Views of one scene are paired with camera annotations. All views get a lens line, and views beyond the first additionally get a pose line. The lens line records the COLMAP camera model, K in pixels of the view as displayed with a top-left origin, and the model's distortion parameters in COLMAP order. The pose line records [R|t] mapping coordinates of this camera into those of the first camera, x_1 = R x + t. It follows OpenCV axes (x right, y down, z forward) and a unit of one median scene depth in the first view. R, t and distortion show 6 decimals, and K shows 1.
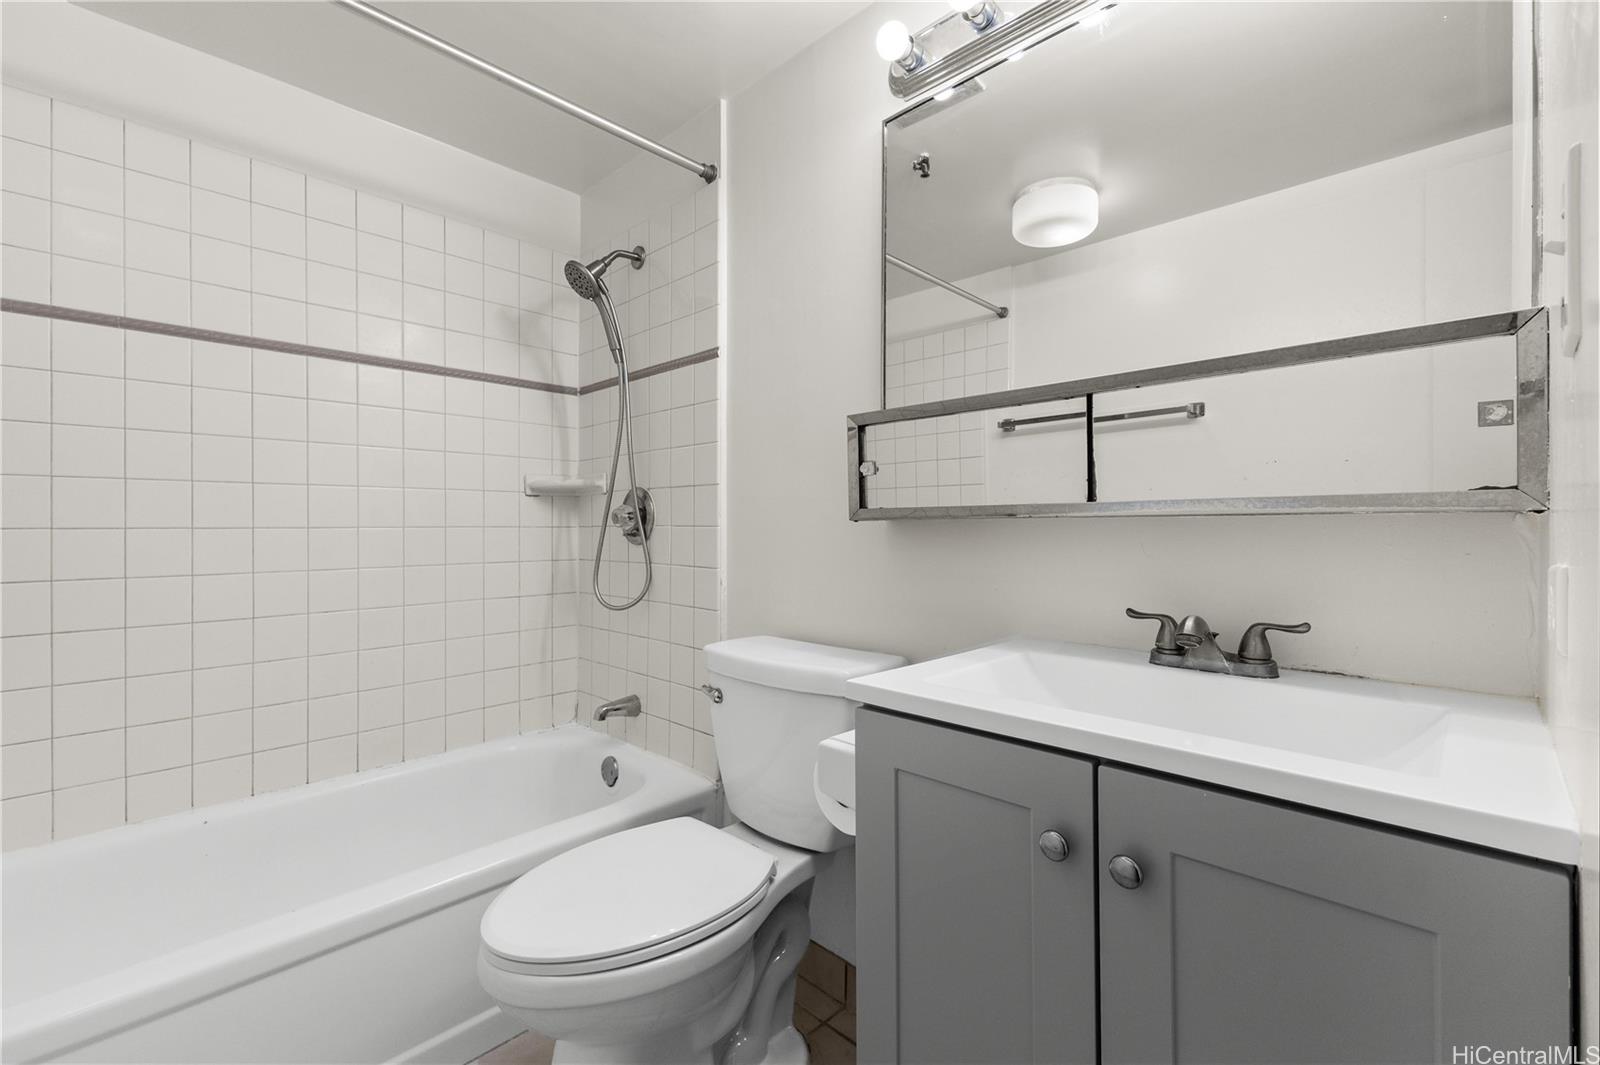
lens RADIAL K [[689.3, 0, 802.7], [0, 689.3, 526.9], [0, 0, 1]] dist [0.009662, -0.000941]
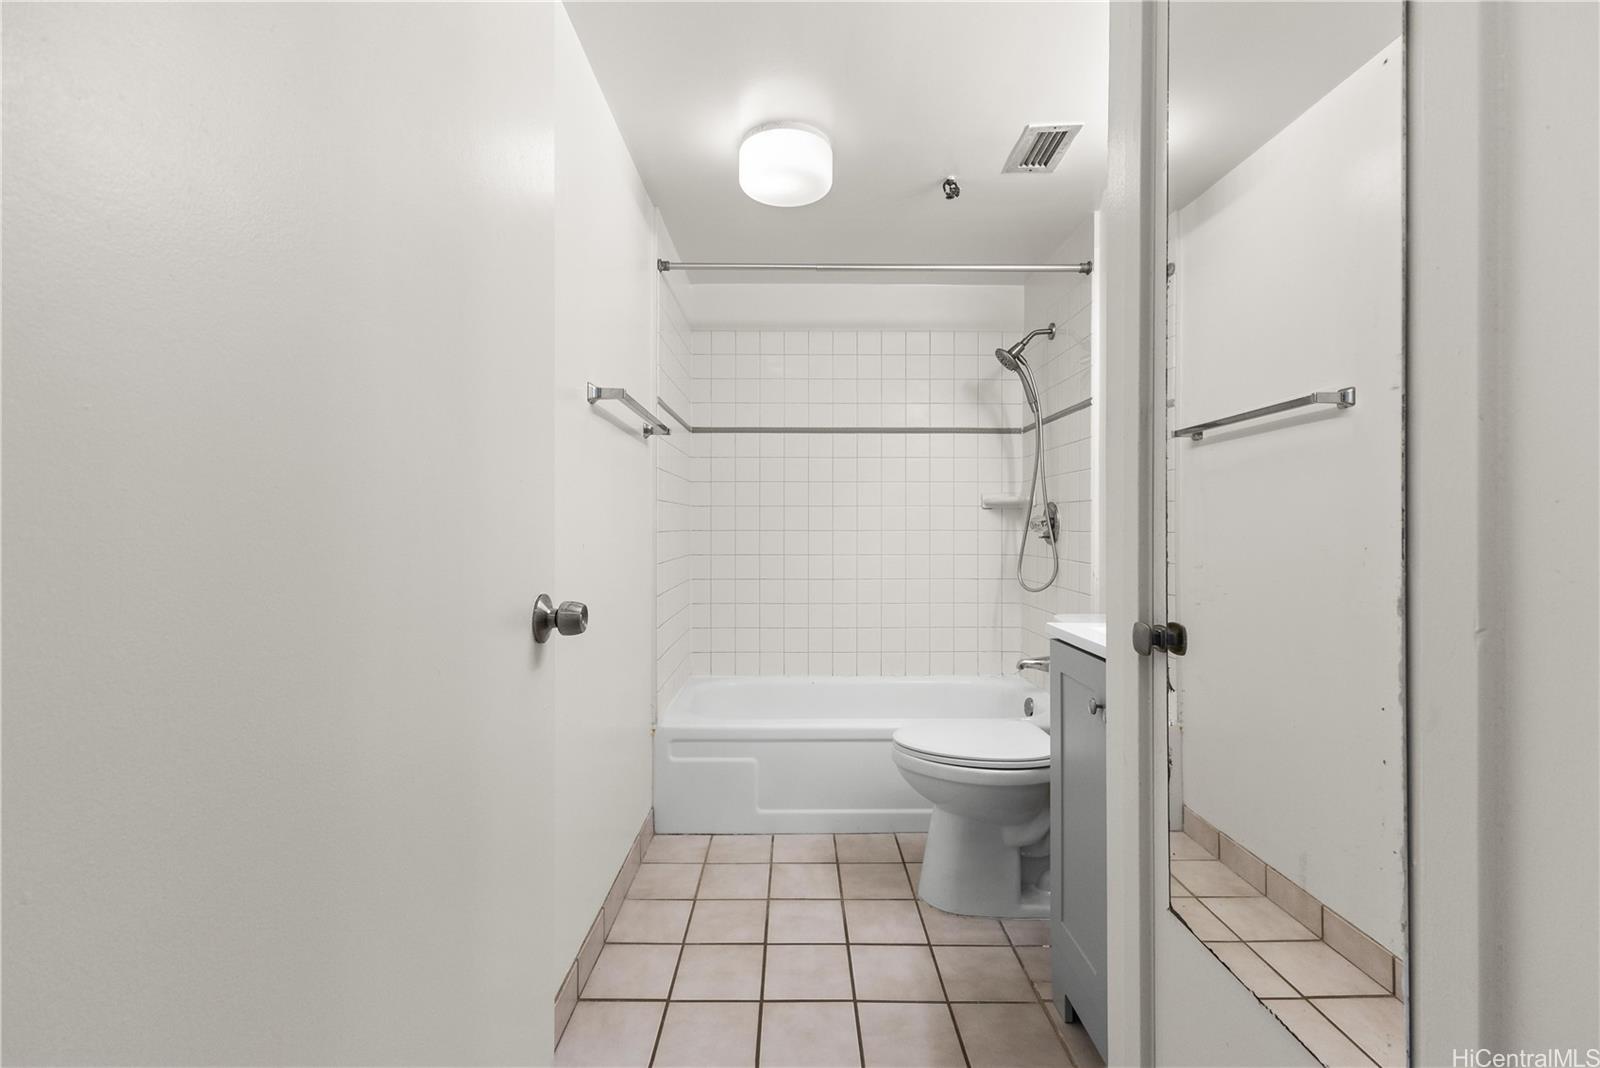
lens RADIAL K [[689.3, 0, 802.7], [0, 689.3, 528.4], [0, 0, 1]] dist [0.009662, -0.000941]
pose [[0.706940, 0.004157, -0.707261, 0.376746], [-0.000695, 0.999986, 0.005183, -0.013073], [0.707273, -0.003173, 0.706934, -0.298180]]
